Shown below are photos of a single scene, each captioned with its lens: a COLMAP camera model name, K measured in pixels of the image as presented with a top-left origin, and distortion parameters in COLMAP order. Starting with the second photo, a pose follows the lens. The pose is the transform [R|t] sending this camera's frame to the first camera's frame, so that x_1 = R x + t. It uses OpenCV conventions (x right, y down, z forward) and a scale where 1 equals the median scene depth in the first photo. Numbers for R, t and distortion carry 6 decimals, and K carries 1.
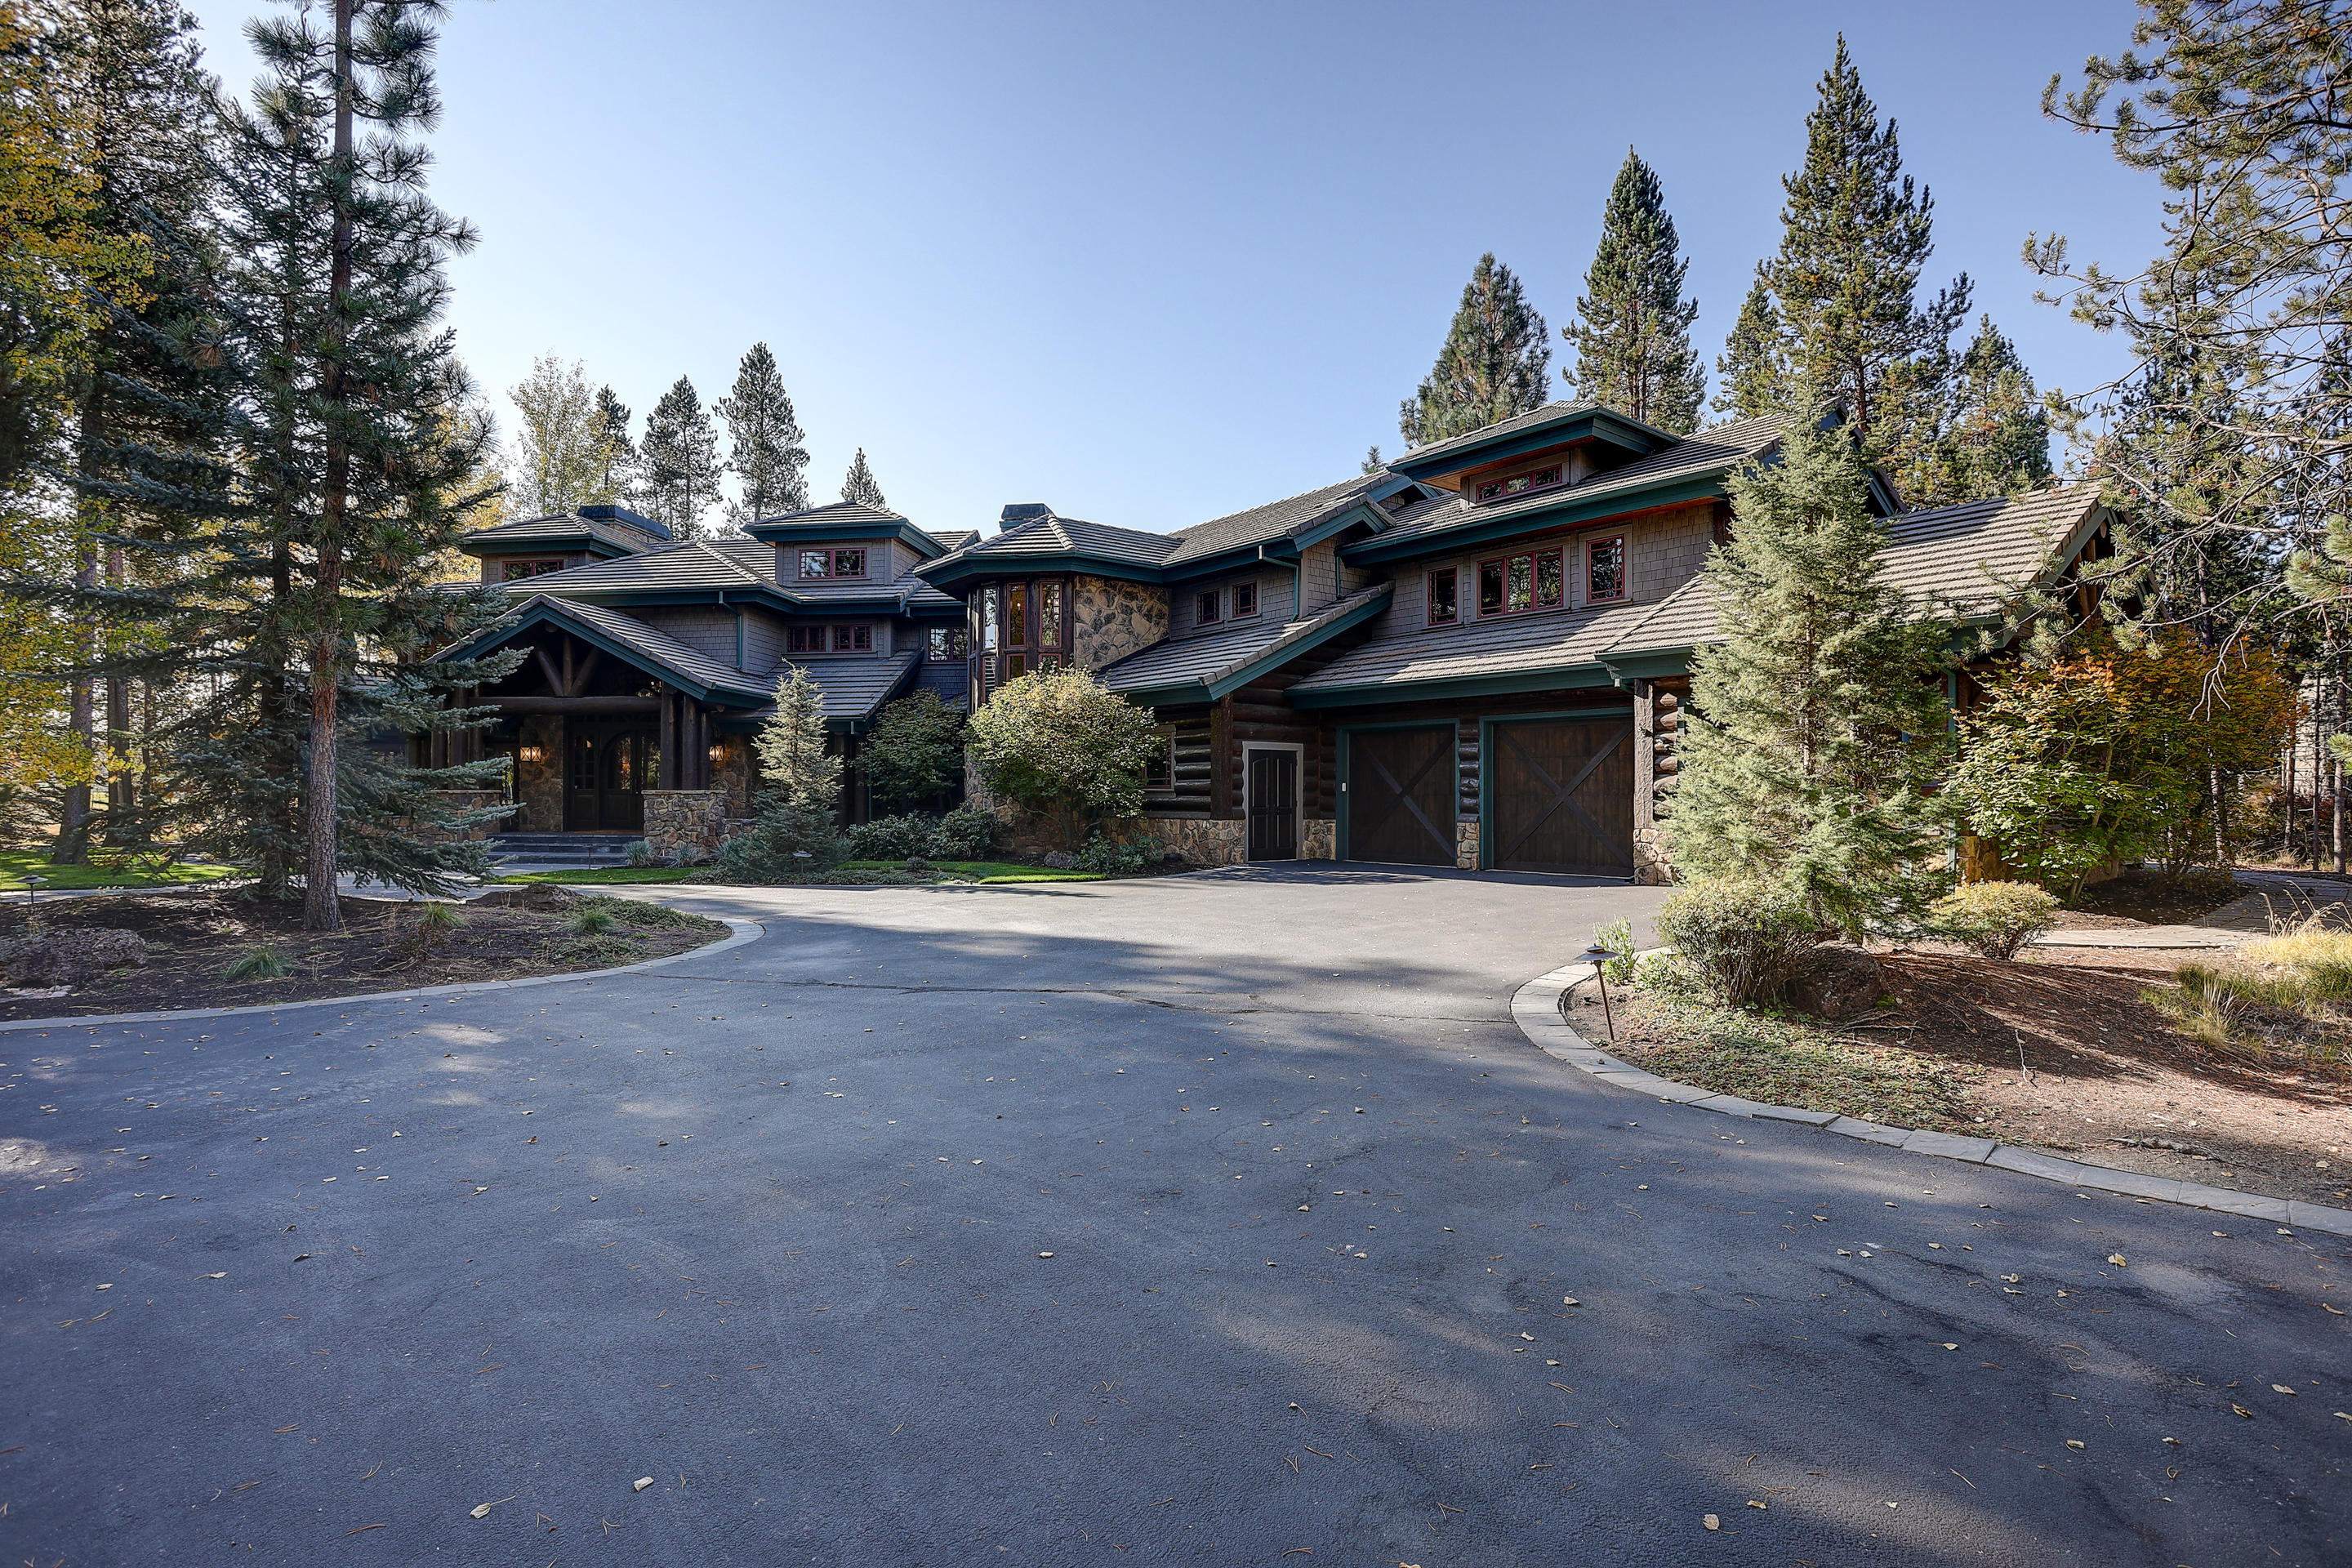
lens RADIAL K [[1140.0, 0, 1195.3], [0, 1140.0, 791.0], [0, 0, 1]] dist [-0.075761, 0.031417]
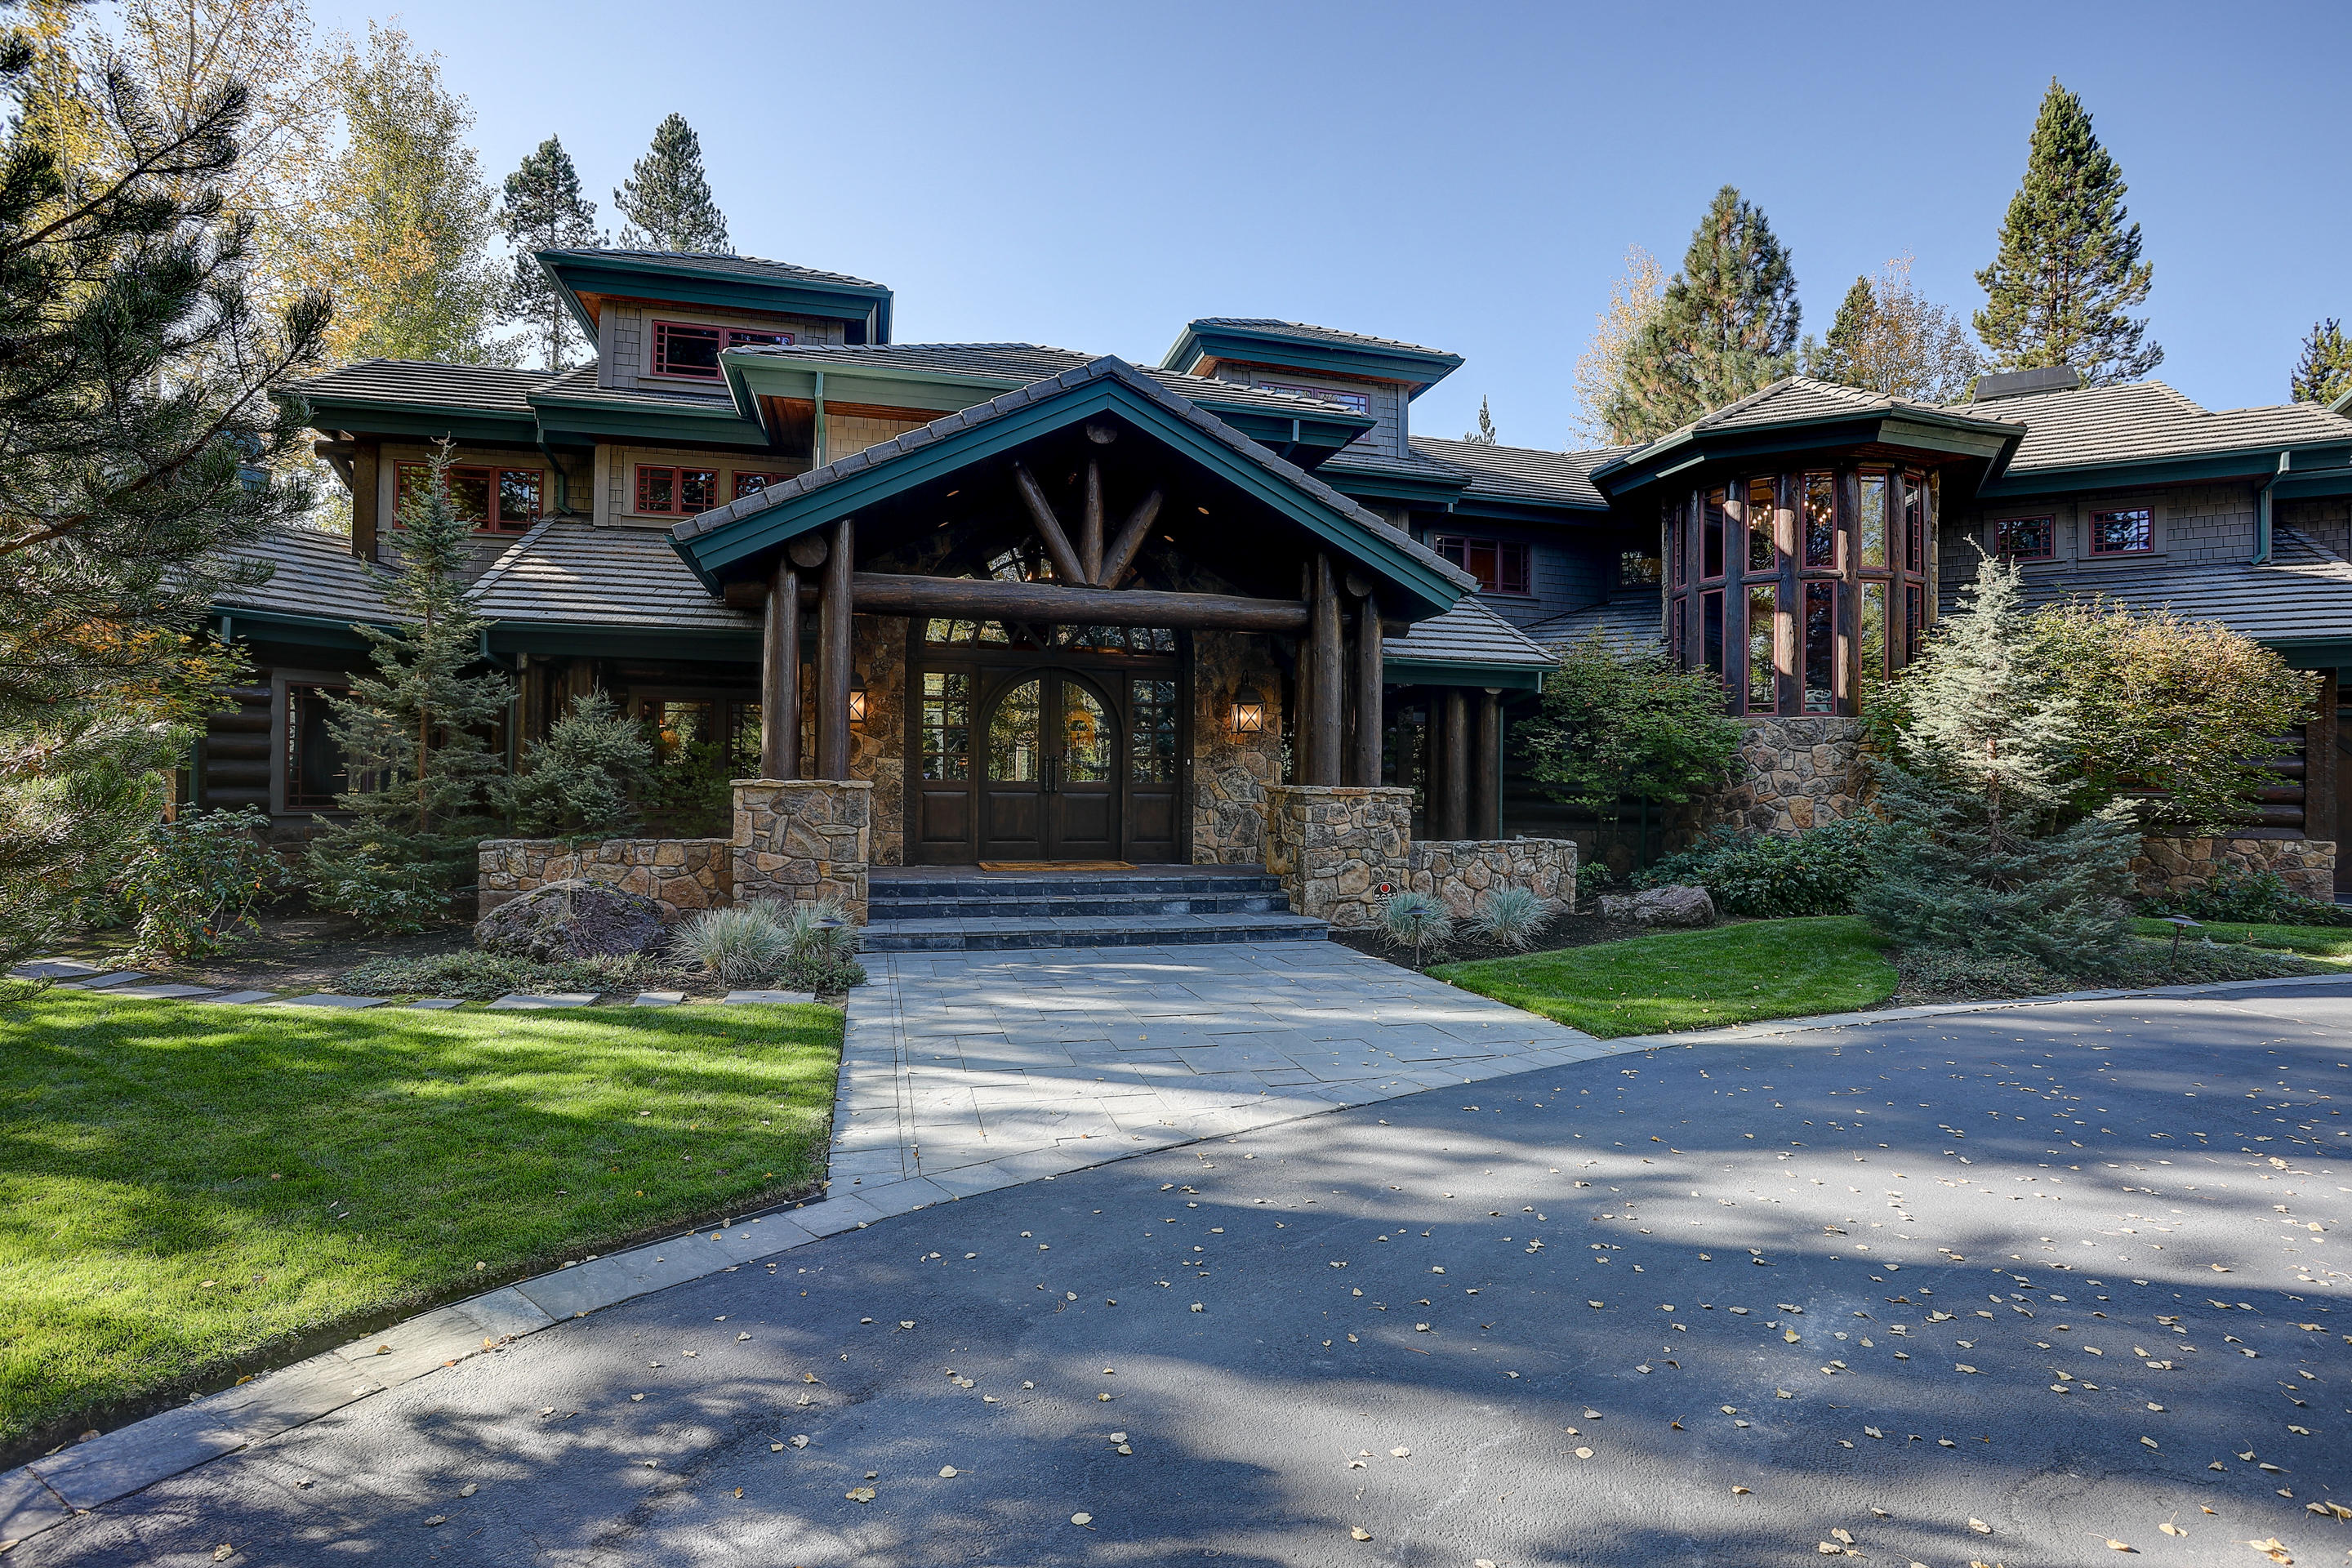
lens RADIAL K [[1140.0, 0, 1195.3], [0, 1140.0, 791.0], [0, 0, 1]] dist [-0.075761, 0.031417]
pose [[0.920464, 0.009853, 0.390704, -0.680345], [-0.008013, 0.999948, -0.006341, 0.004305], [-0.390746, 0.002706, 0.920495, 0.526547]]
